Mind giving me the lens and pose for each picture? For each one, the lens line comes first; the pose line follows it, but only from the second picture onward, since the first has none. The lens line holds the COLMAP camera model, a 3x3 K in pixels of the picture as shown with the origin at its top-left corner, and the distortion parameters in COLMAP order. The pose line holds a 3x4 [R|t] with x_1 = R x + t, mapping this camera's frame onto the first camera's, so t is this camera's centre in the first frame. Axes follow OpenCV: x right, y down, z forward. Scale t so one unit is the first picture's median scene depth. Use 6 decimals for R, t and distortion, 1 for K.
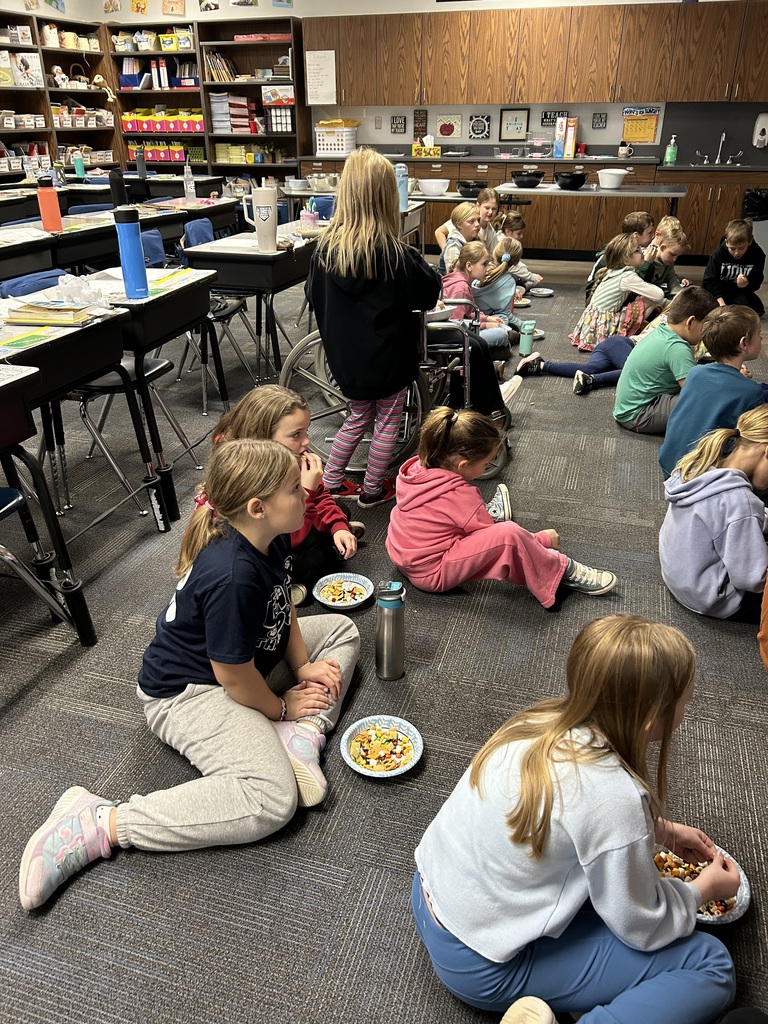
lens RADIAL K [[770.1, 0, 384.0], [0, 770.1, 512.0], [0, 0, 1]] dist [-0.002322, -0.002879]
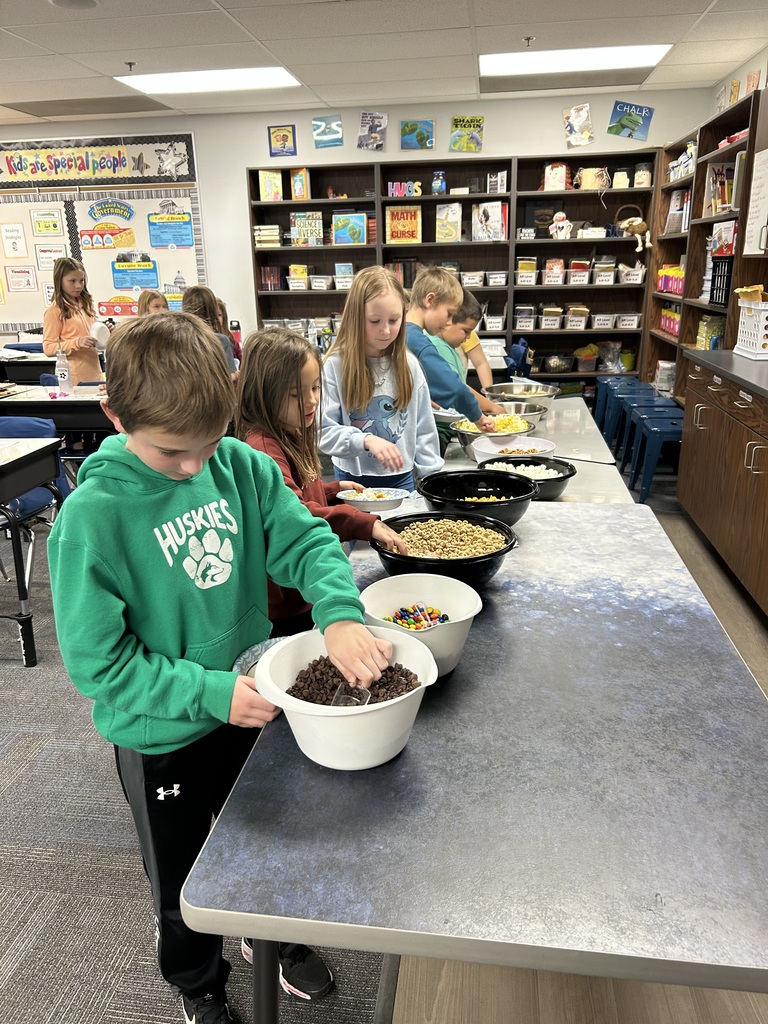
lens RADIAL K [[770.1, 0, 384.0], [0, 770.1, 512.0], [0, 0, 1]] dist [-0.002322, -0.002879]
pose [[0.166588, 0.301902, -0.938671, 0.376392], [-0.435053, 0.876806, 0.204795, -0.389431], [0.884860, 0.374255, 0.277409, 0.728587]]
